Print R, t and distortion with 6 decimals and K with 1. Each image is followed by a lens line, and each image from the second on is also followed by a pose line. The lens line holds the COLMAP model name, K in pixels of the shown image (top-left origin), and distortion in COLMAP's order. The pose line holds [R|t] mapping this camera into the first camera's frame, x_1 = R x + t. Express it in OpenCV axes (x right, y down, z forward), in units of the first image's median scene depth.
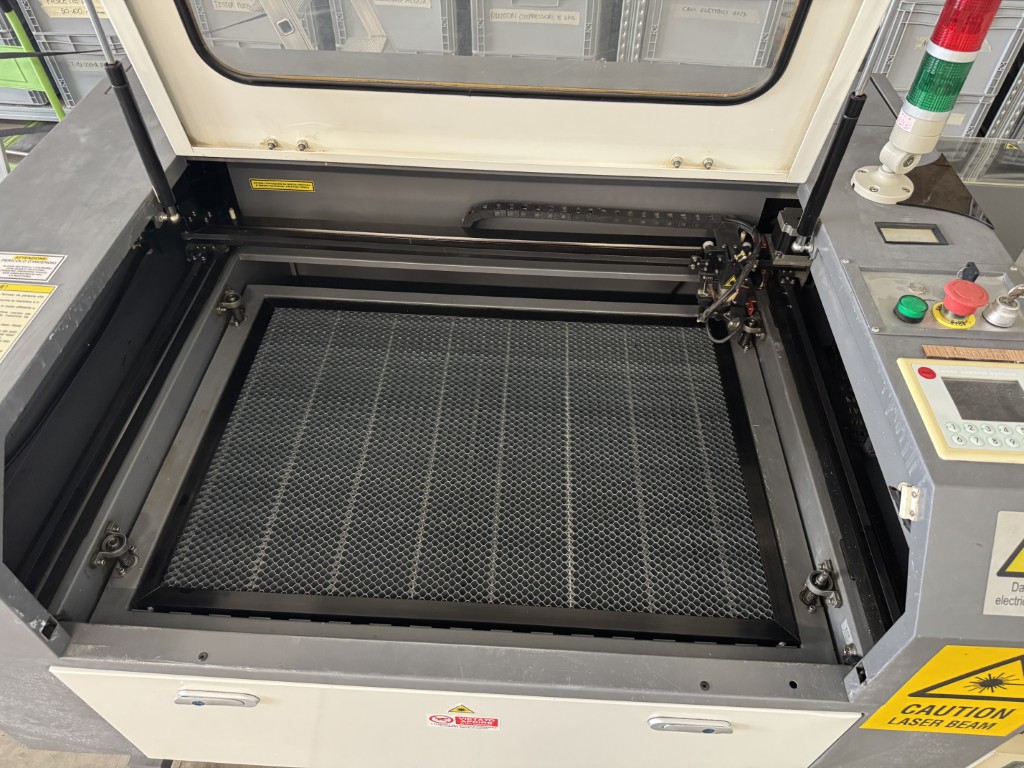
lens RADIAL K [[724.5, 0, 507.1], [0, 724.5, 385.9], [0, 0, 1]] dist [-0.012042, -0.003277]
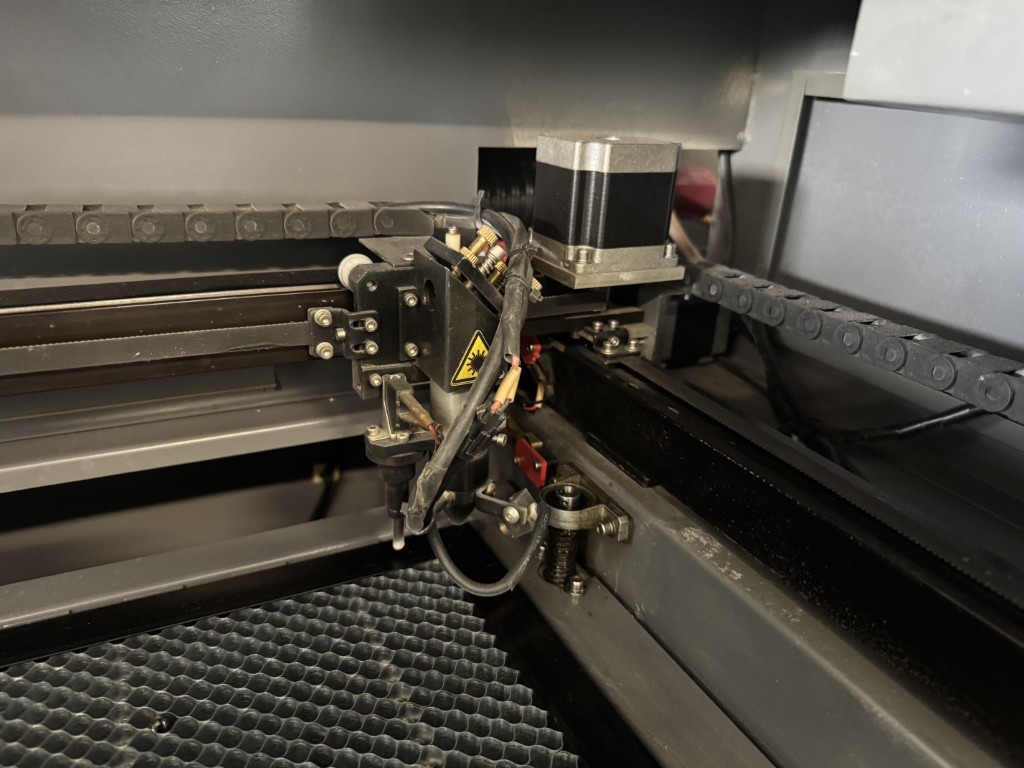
lens RADIAL K [[724.5, 0, 507.1], [0, 724.5, 385.9], [0, 0, 1]] dist [-0.012042, -0.003277]
pose [[0.864467, -0.162714, 0.475627, 0.185110], [0.336678, 0.890015, -0.307444, -0.045262], [-0.373290, 0.425908, 0.824170, 0.760064]]
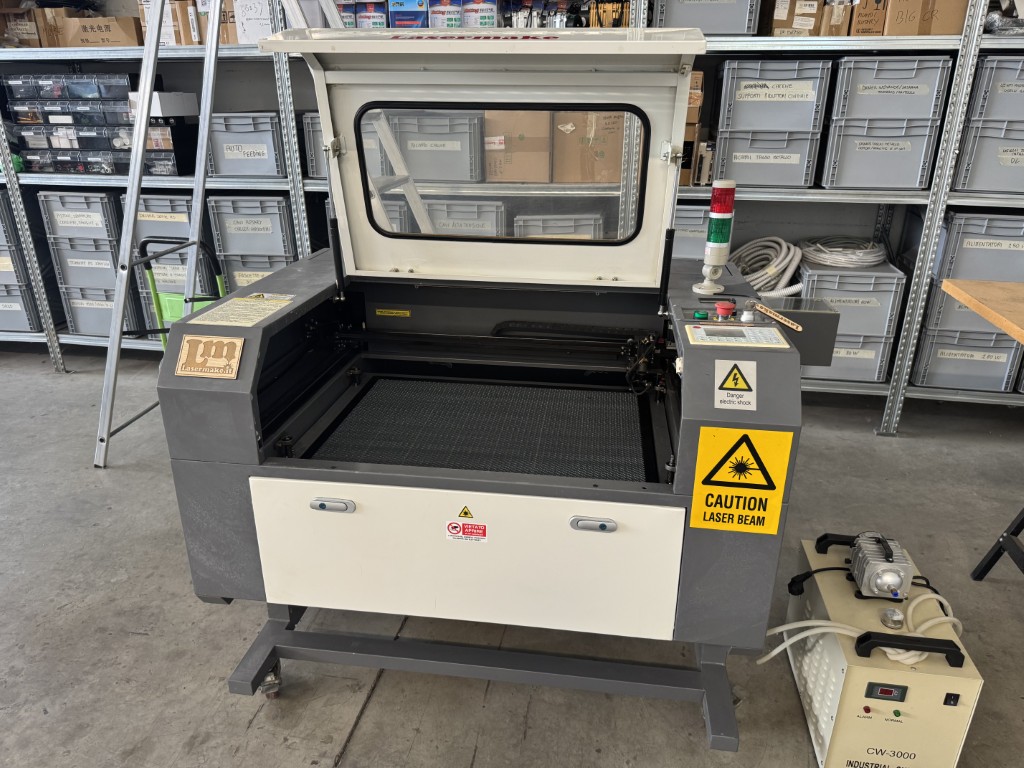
lens RADIAL K [[716.4, 0, 512.0], [0, 716.4, 384.0], [0, 0, 1]] dist [0.002249, -0.000700]
pose [[0.996533, 0.017293, -0.081376, 0.135708], [-0.050946, 0.900142, -0.432606, 0.654964], [0.065769, 0.435252, 0.897903, -0.515503]]
